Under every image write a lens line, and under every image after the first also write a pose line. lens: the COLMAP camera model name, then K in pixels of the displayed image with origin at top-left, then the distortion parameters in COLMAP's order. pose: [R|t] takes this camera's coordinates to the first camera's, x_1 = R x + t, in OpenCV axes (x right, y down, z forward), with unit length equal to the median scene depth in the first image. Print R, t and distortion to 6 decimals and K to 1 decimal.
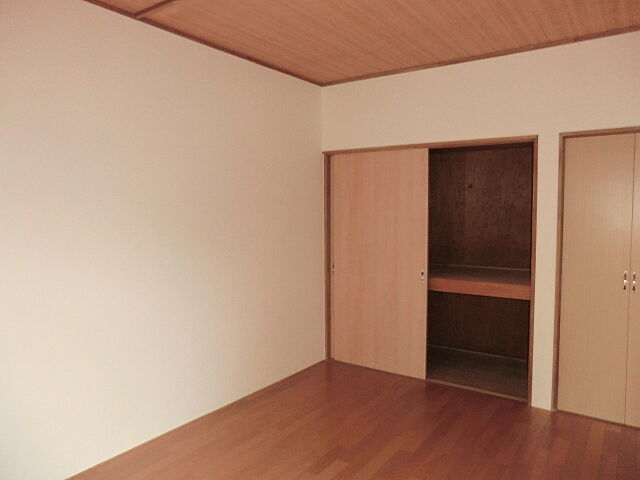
lens RADIAL K [[477.1, 0, 320.8], [0, 477.1, 238.2], [0, 0, 1]] dist [-0.047309, 0.069783]
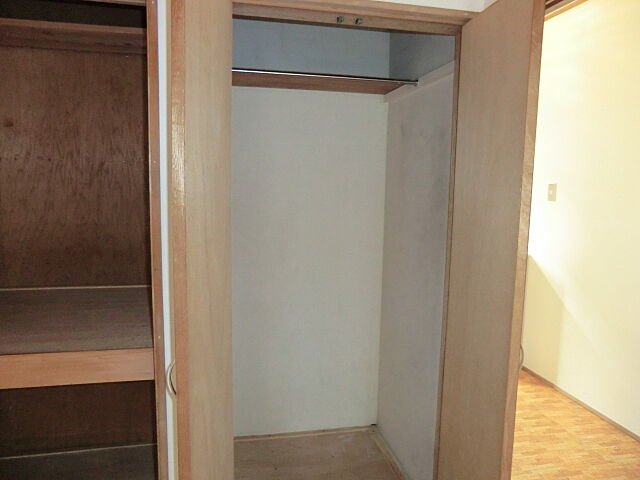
lens RADIAL K [[477.1, 0, 320.8], [0, 477.1, 238.2], [0, 0, 1]] dist [-0.047309, 0.069783]
pose [[0.692510, -0.077644, 0.717218, 0.217299], [0.026329, 0.996249, 0.082429, -0.030546], [-0.720928, -0.038200, 0.691957, 0.529131]]
